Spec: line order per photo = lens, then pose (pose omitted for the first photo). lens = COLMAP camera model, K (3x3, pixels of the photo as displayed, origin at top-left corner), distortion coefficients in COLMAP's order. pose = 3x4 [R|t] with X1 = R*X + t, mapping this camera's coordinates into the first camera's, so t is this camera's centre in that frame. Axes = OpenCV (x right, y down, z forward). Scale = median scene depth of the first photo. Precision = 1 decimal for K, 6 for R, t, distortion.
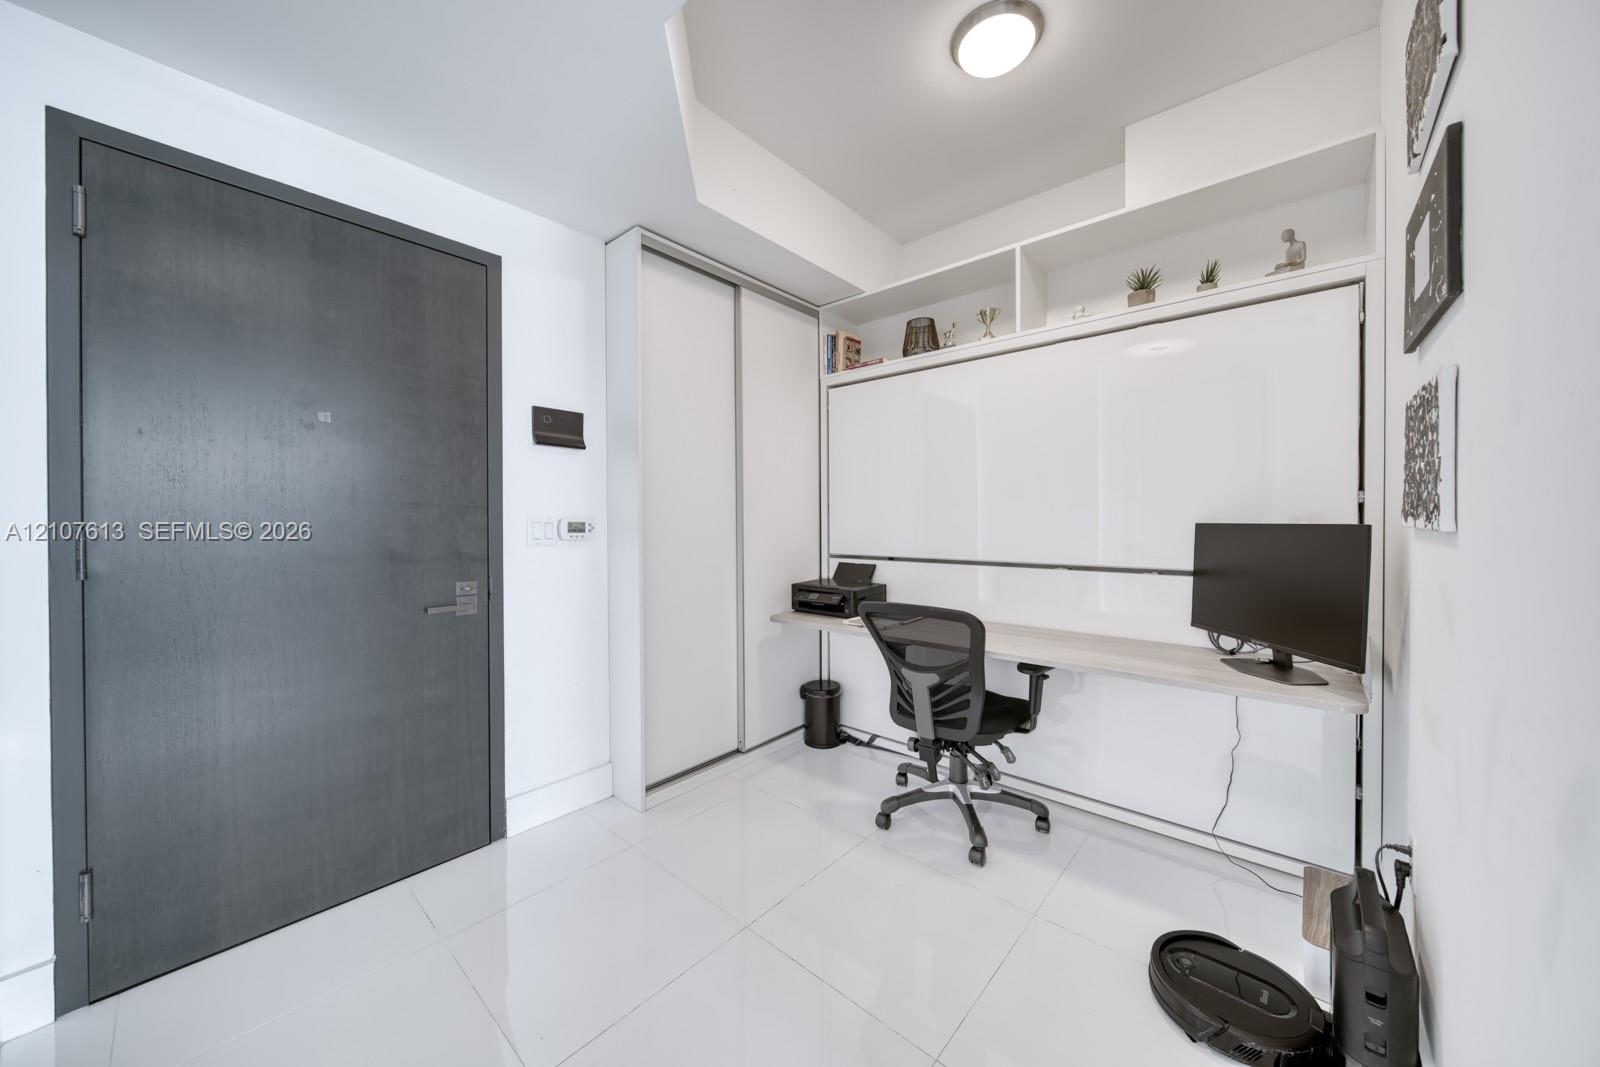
lens RADIAL K [[562.9, 0, 800.0], [0, 562.9, 533.5], [0, 0, 1]] dist [-0.000580, -0.000060]
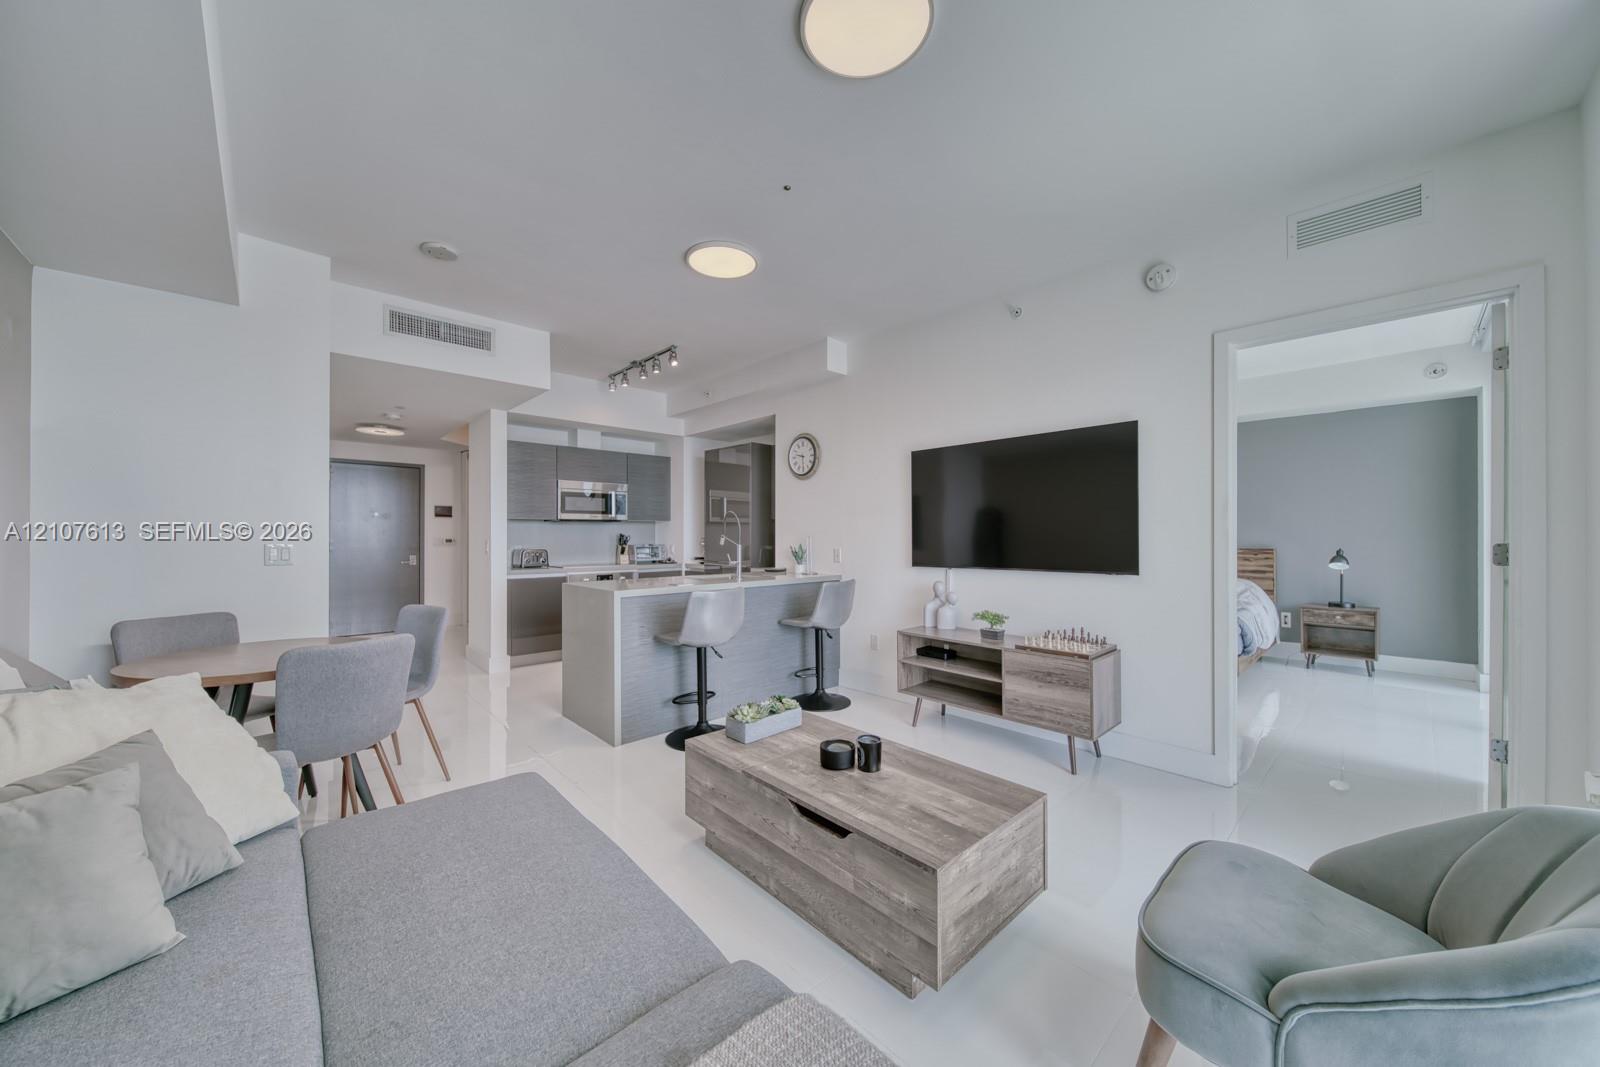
lens RADIAL K [[562.9, 0, 800.0], [0, 562.9, 533.5], [0, 0, 1]] dist [-0.000580, -0.000060]
pose [[0.996585, -0.000432, -0.082571, 2.114793], [-0.000210, 0.999970, -0.007765, -0.029979], [0.082572, 0.007755, 0.996555, -2.331134]]
